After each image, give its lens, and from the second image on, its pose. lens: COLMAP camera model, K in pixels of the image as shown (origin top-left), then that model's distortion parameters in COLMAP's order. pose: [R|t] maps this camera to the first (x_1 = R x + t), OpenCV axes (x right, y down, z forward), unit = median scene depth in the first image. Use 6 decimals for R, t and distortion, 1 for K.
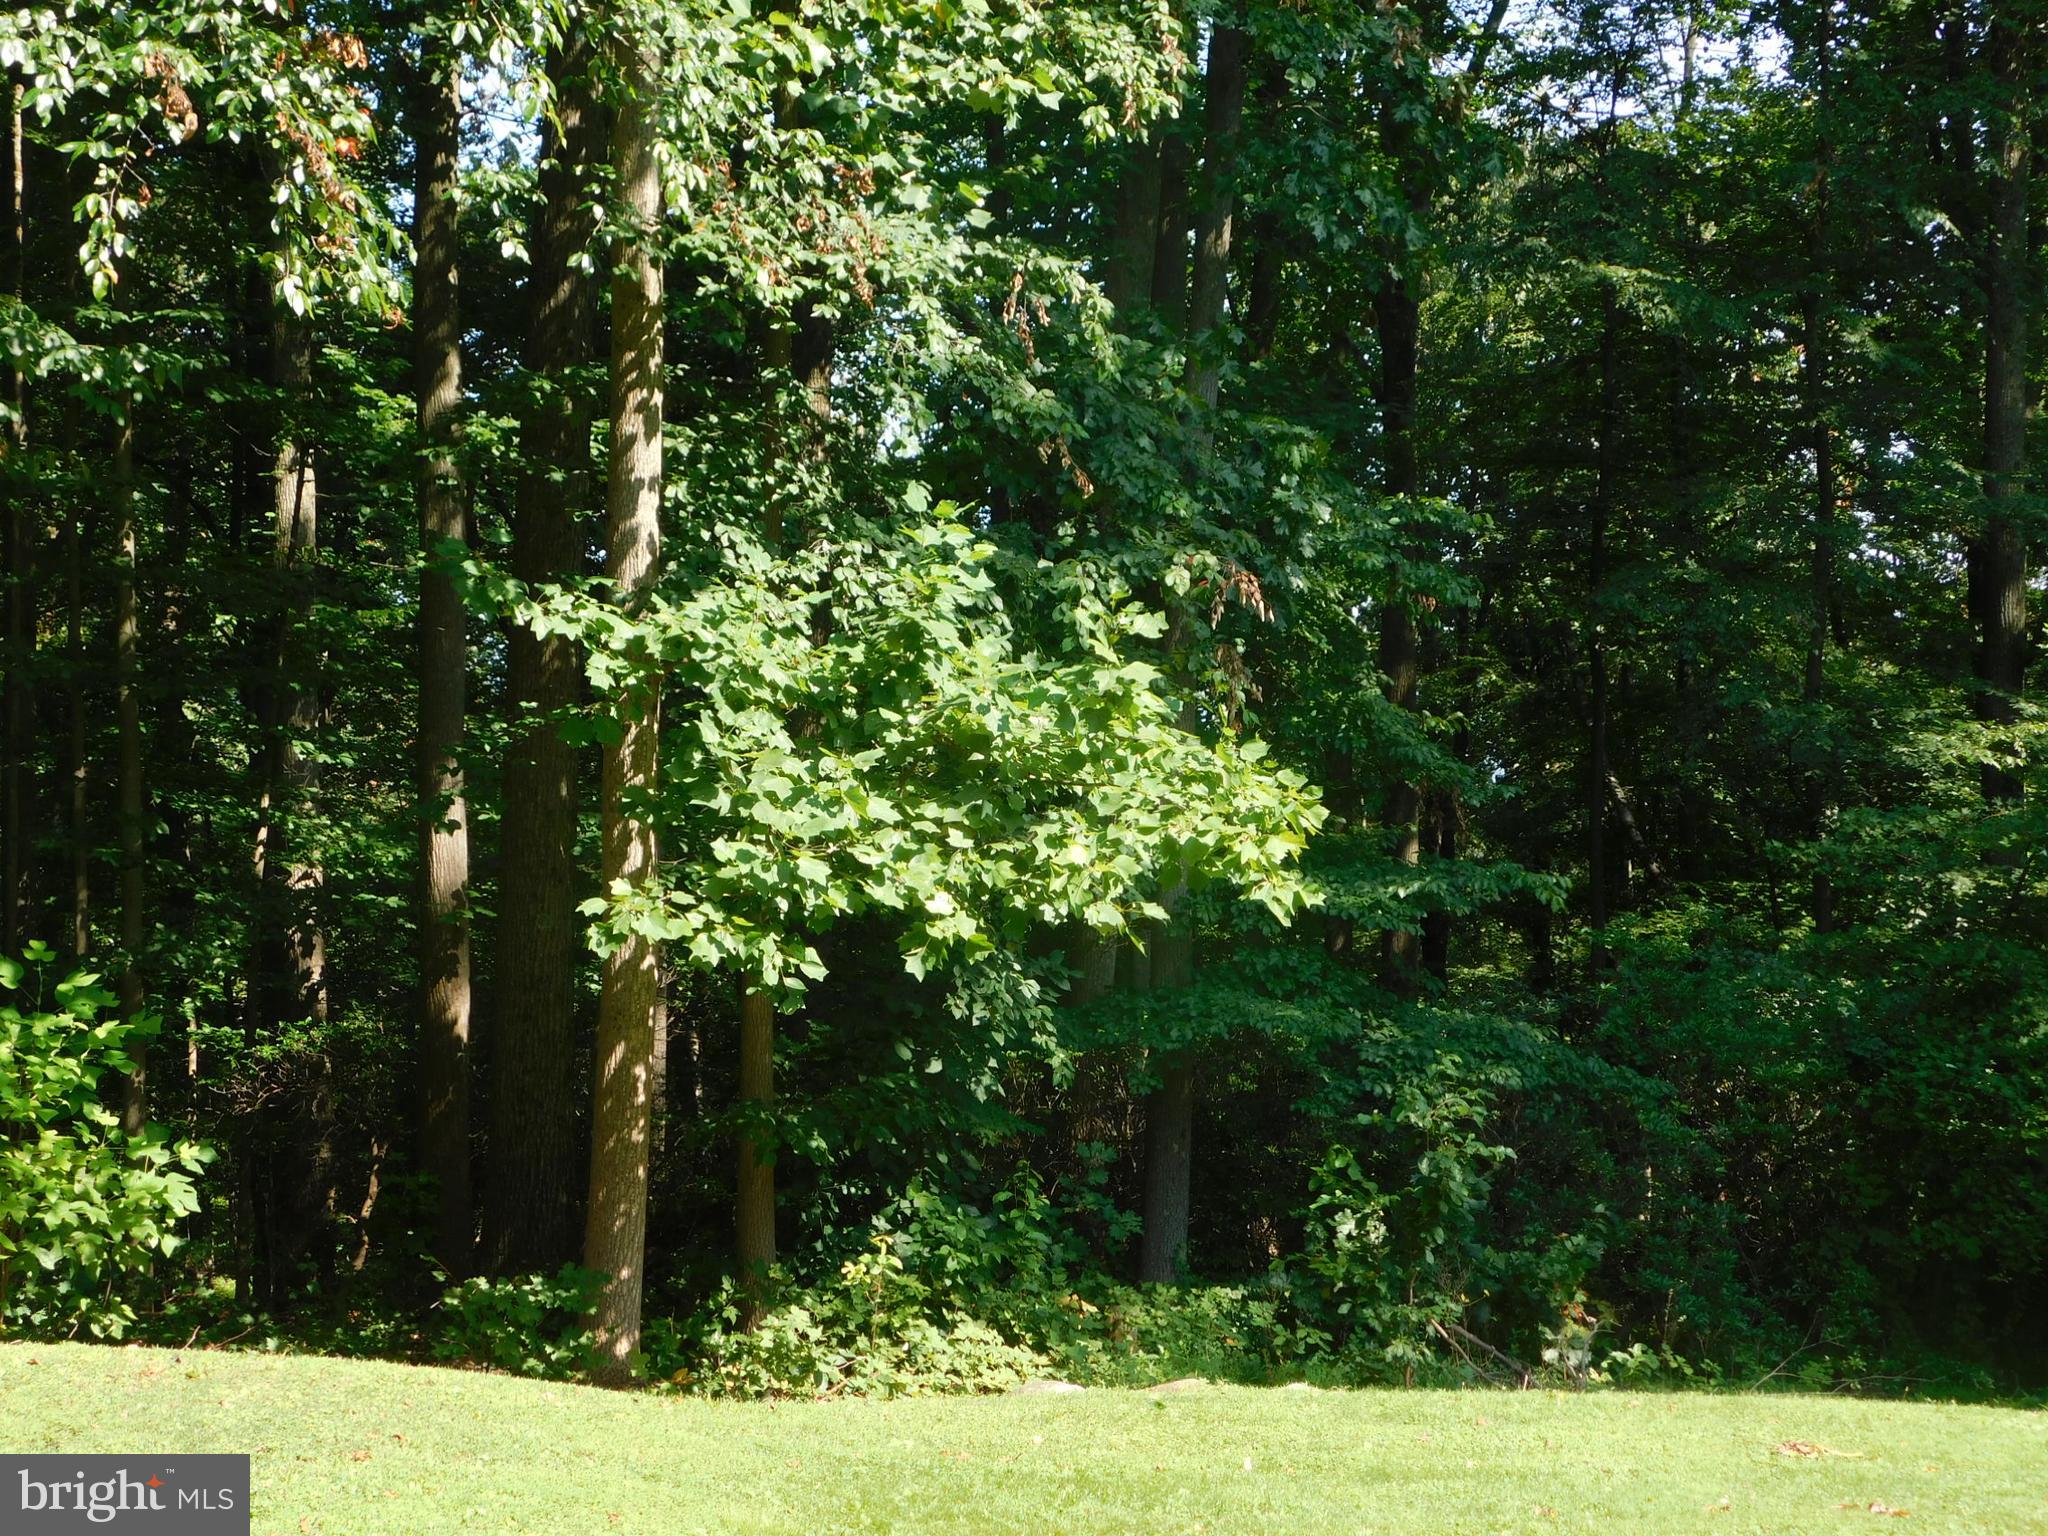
lens RADIAL K [[3045.1, 0, 1024.0], [0, 3045.1, 766.2], [0, 0, 1]] dist [0.002554, 0.000000]
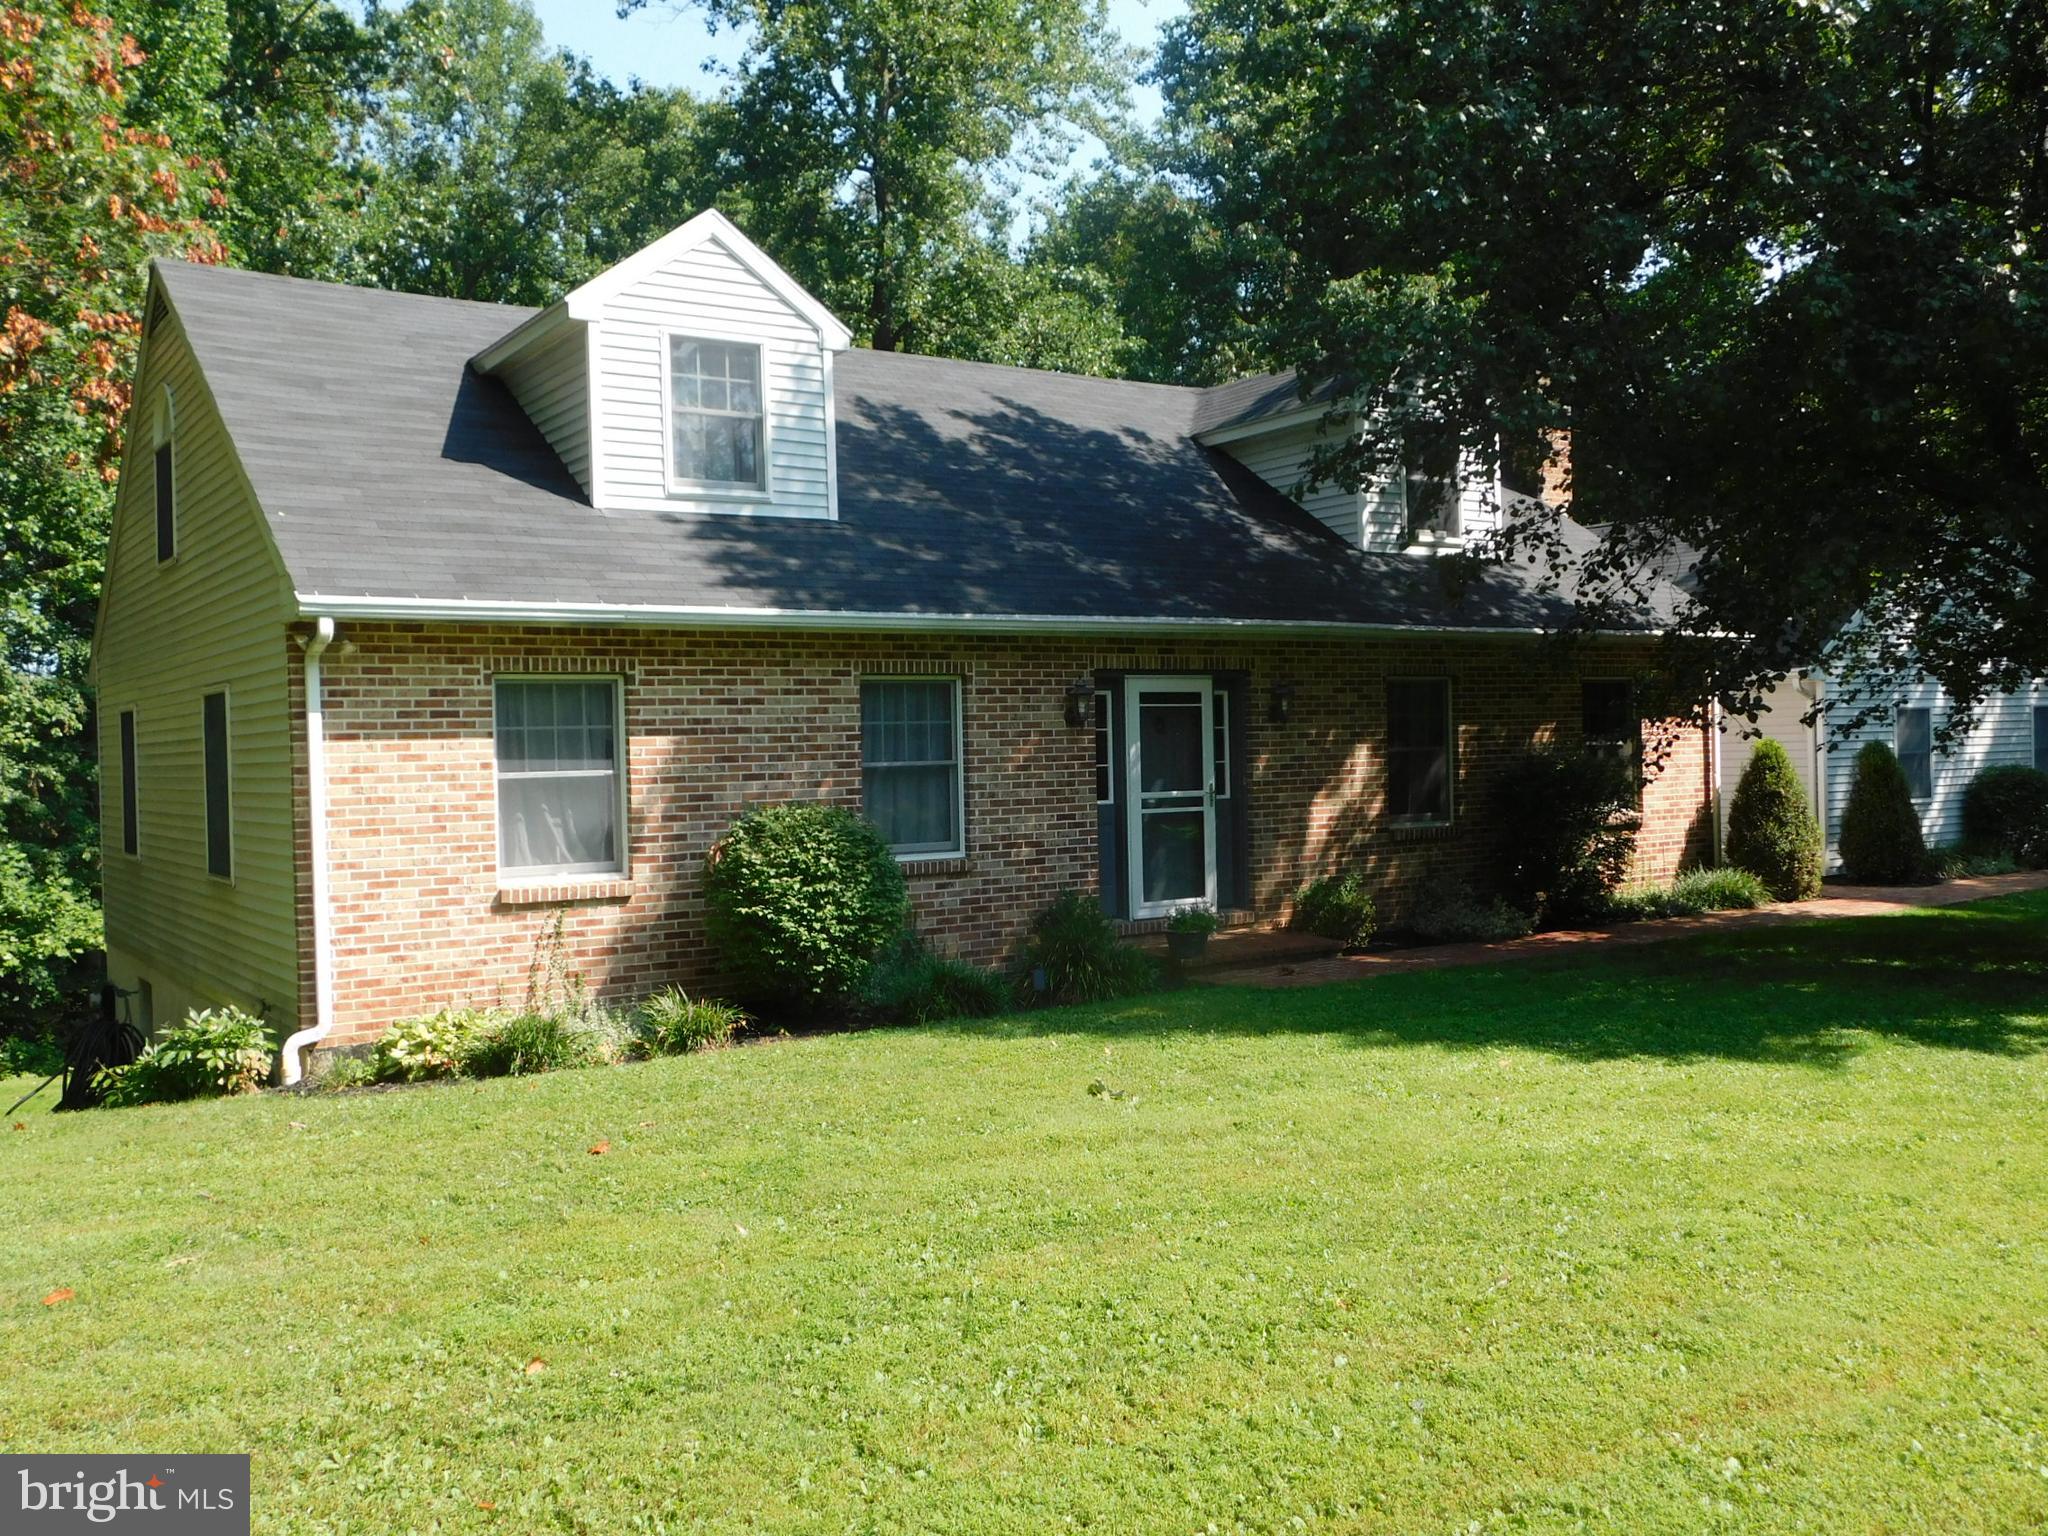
lens RADIAL K [[1780.7, 0, 1025.8], [0, 1780.7, 768.4], [0, 0, 1]] dist [-0.003651, 0.007208]
pose [[0.896136, -0.022619, 0.443203, 0.131810], [0.023076, 0.999724, 0.004363, -0.170006], [-0.443180, 0.006317, 0.896410, -1.561979]]
